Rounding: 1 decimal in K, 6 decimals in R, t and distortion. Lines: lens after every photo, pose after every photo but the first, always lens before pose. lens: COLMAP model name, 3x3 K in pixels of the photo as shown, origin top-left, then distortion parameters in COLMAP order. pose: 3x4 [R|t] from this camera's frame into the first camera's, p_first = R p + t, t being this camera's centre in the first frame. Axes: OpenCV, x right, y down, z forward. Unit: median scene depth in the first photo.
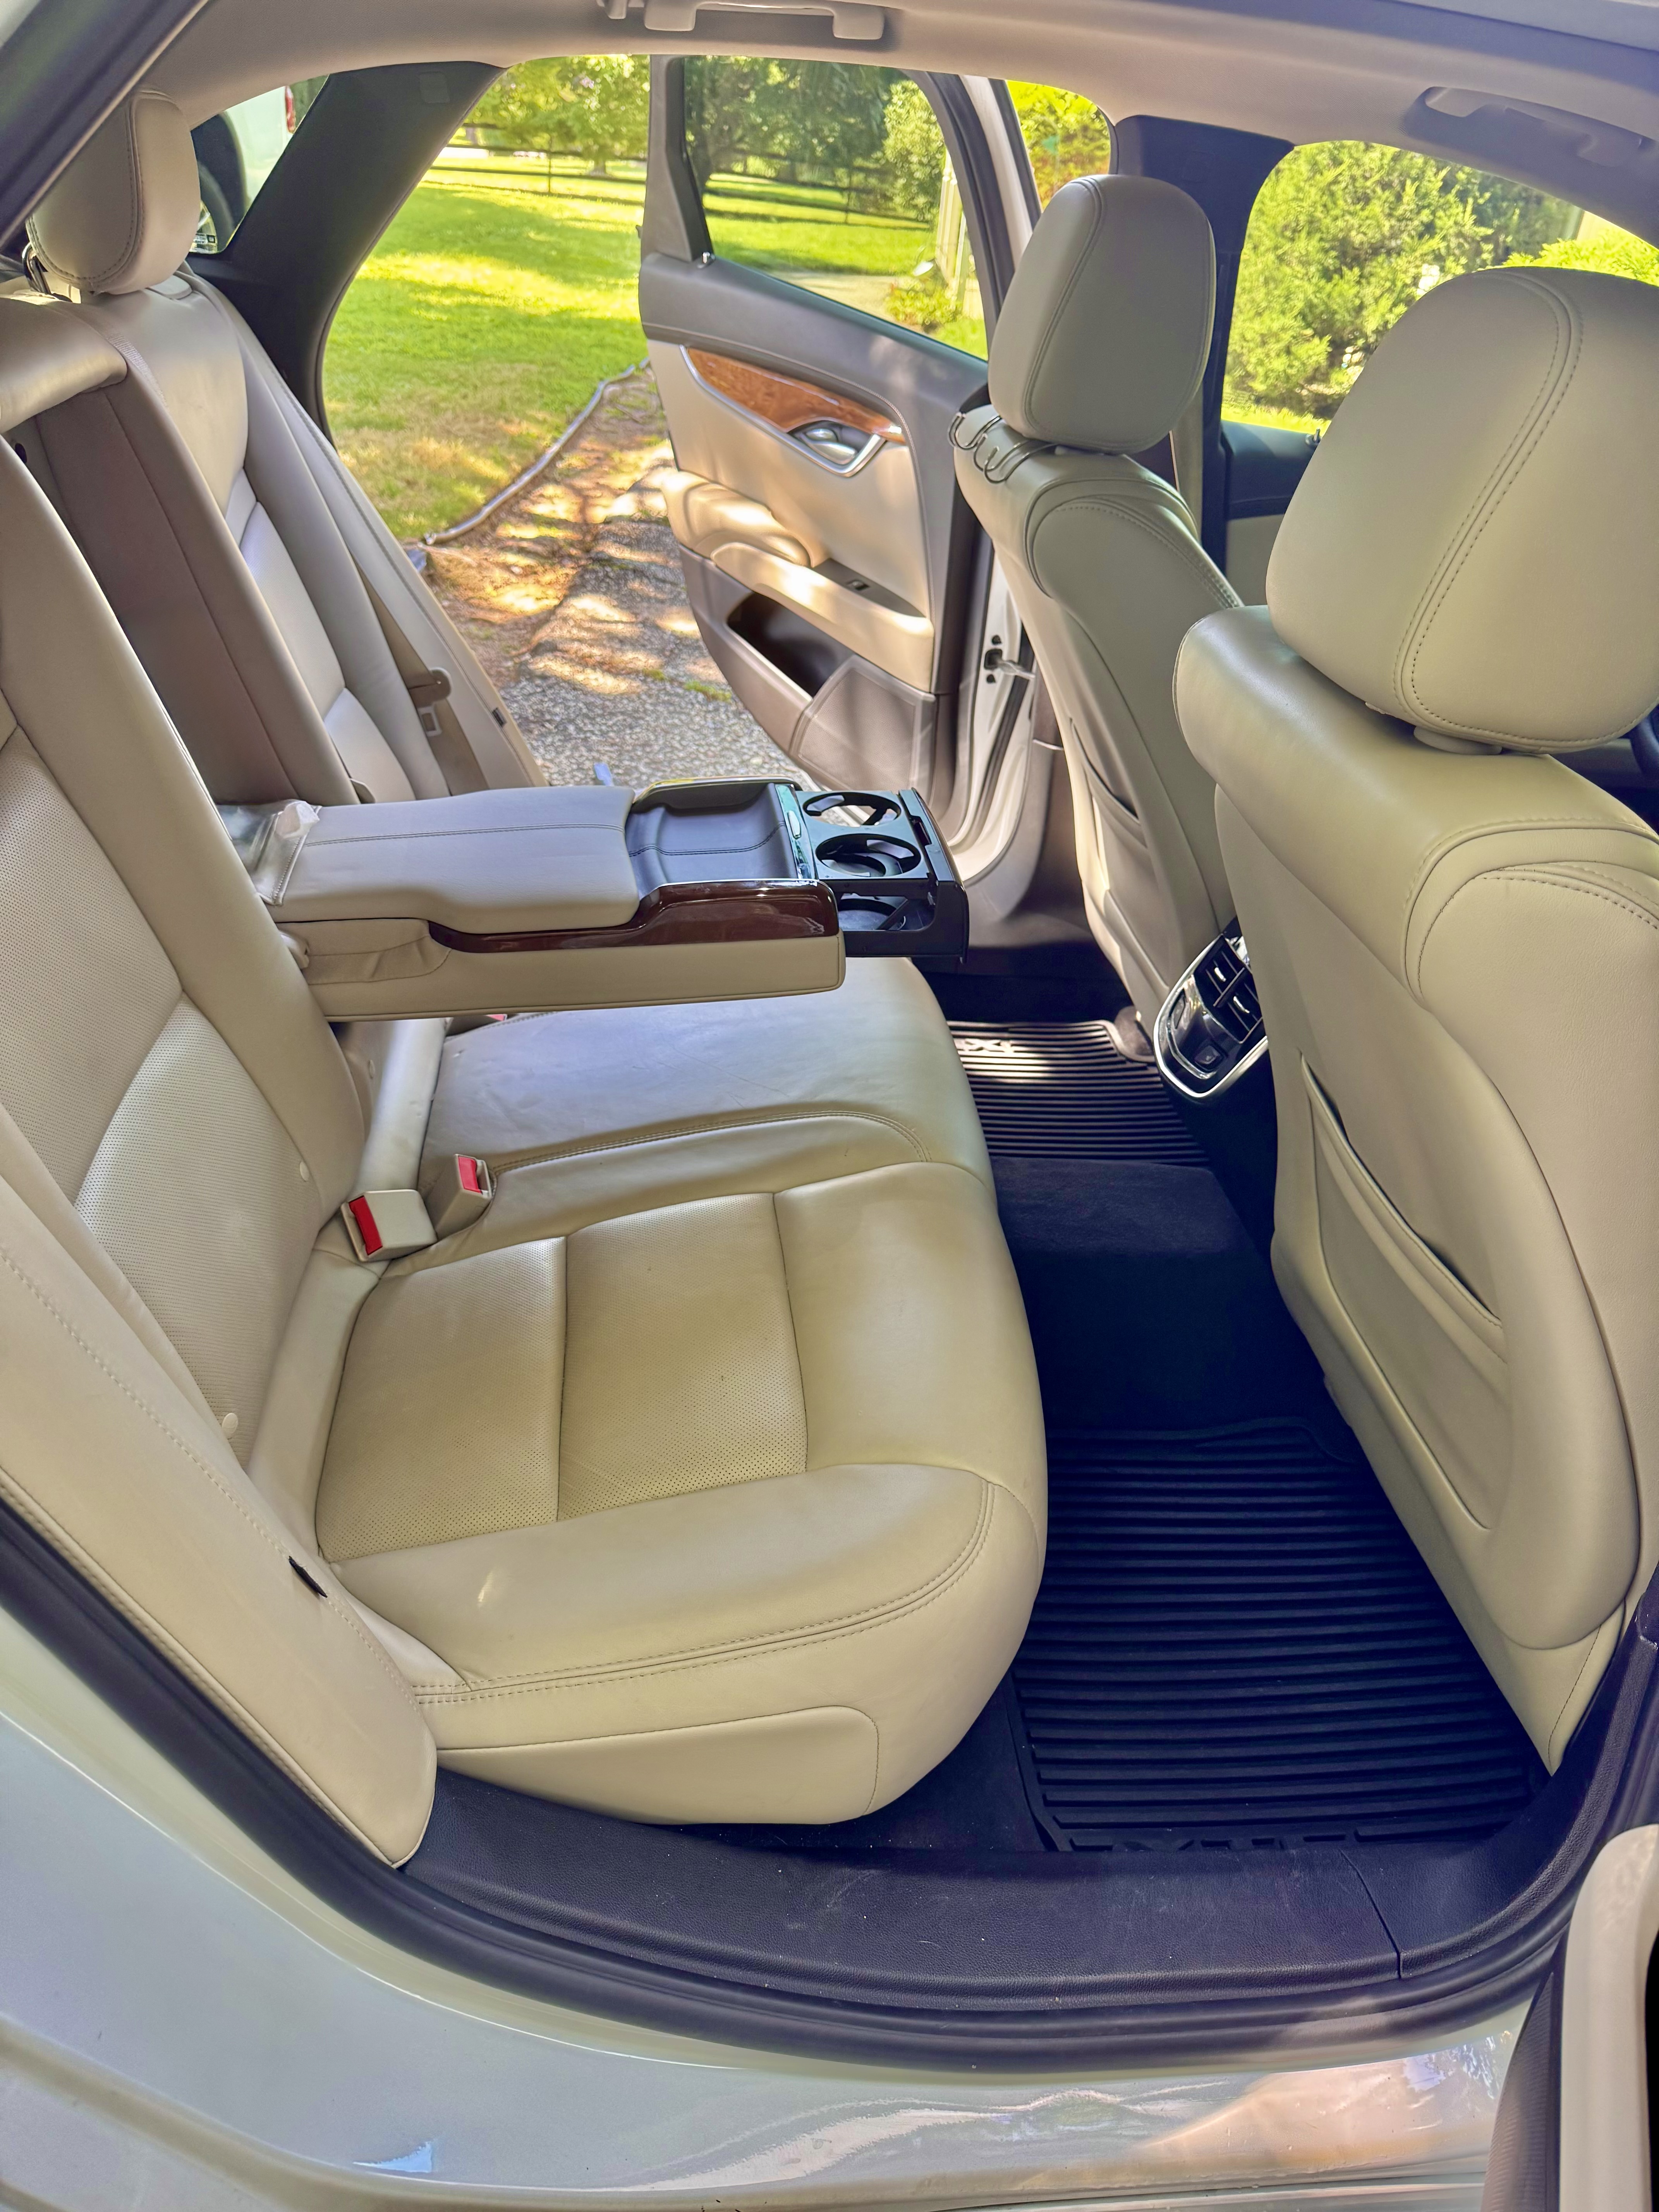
lens RADIAL K [[1601.2, 0, 818.2], [0, 1601.2, 1100.3], [0, 0, 1]] dist [0.002307, 0.003259]
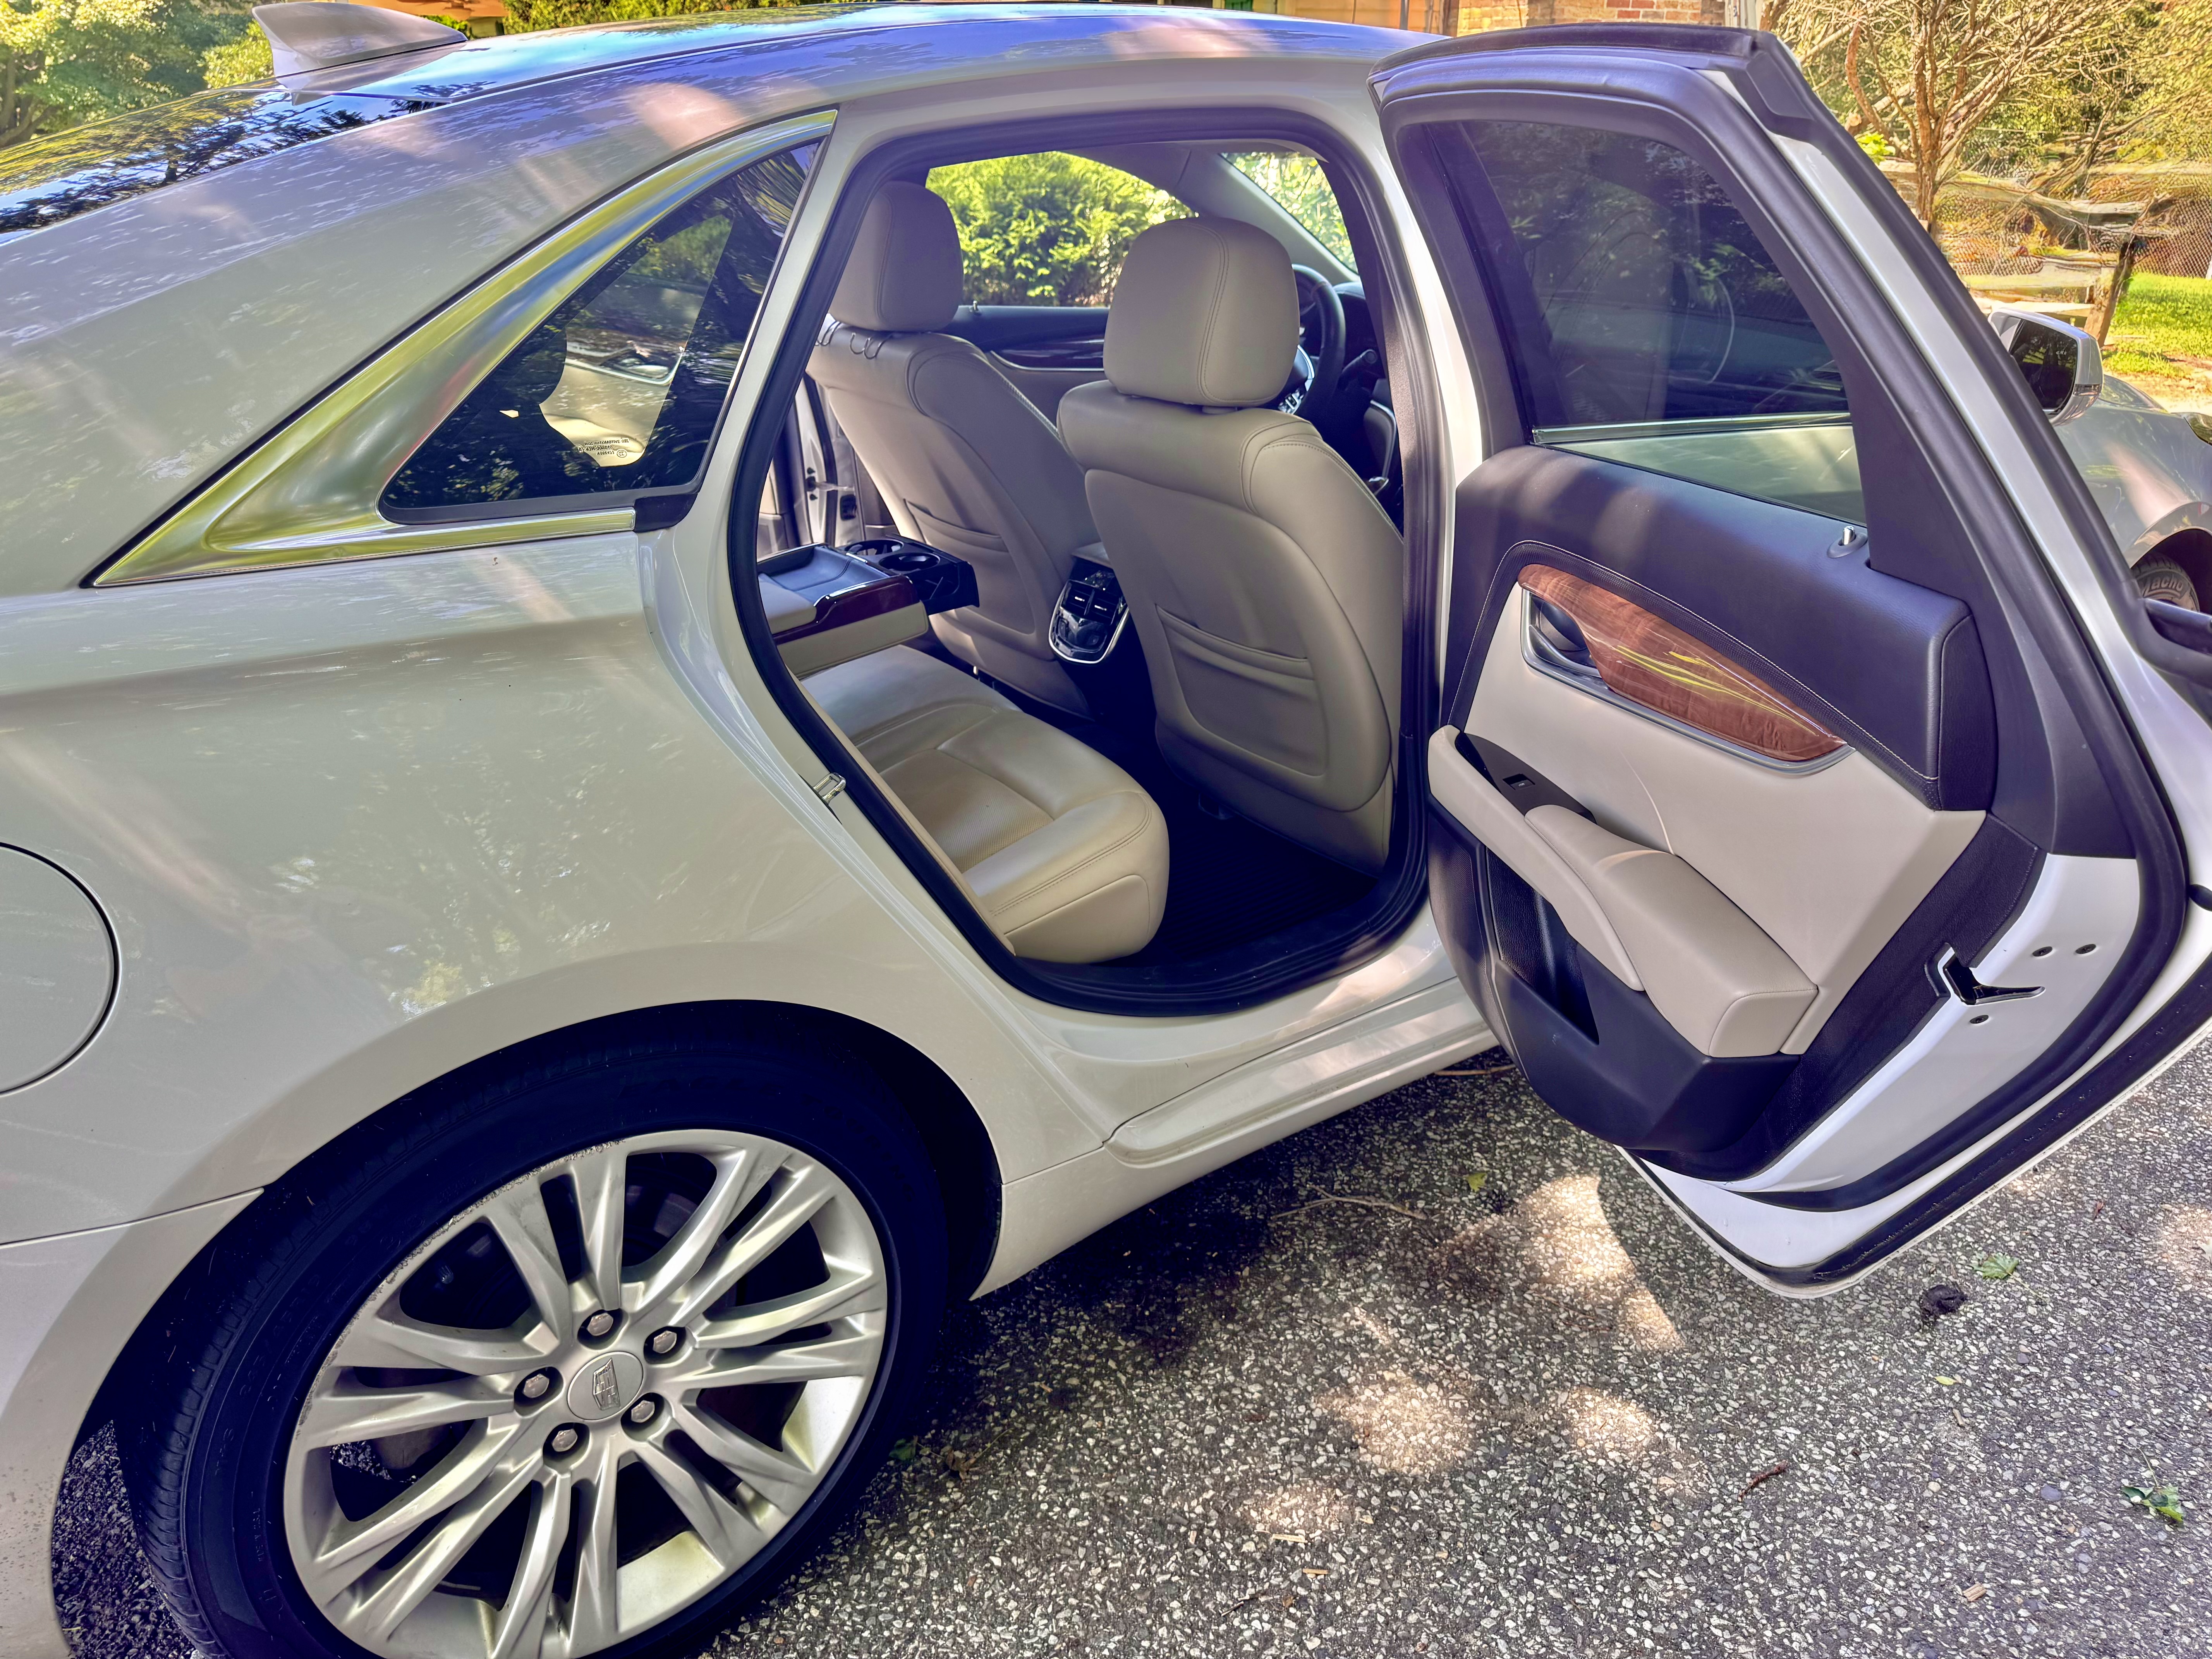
lens RADIAL K [[1601.2, 0, 1106.0], [0, 1601.2, 829.5], [0, 0, 1]] dist [0.002307, 0.003259]
pose [[0.861049, -0.292054, 0.416292, -0.501863], [0.328518, 0.944345, -0.016984, 0.191018], [-0.388163, 0.151383, 0.909072, -0.542431]]
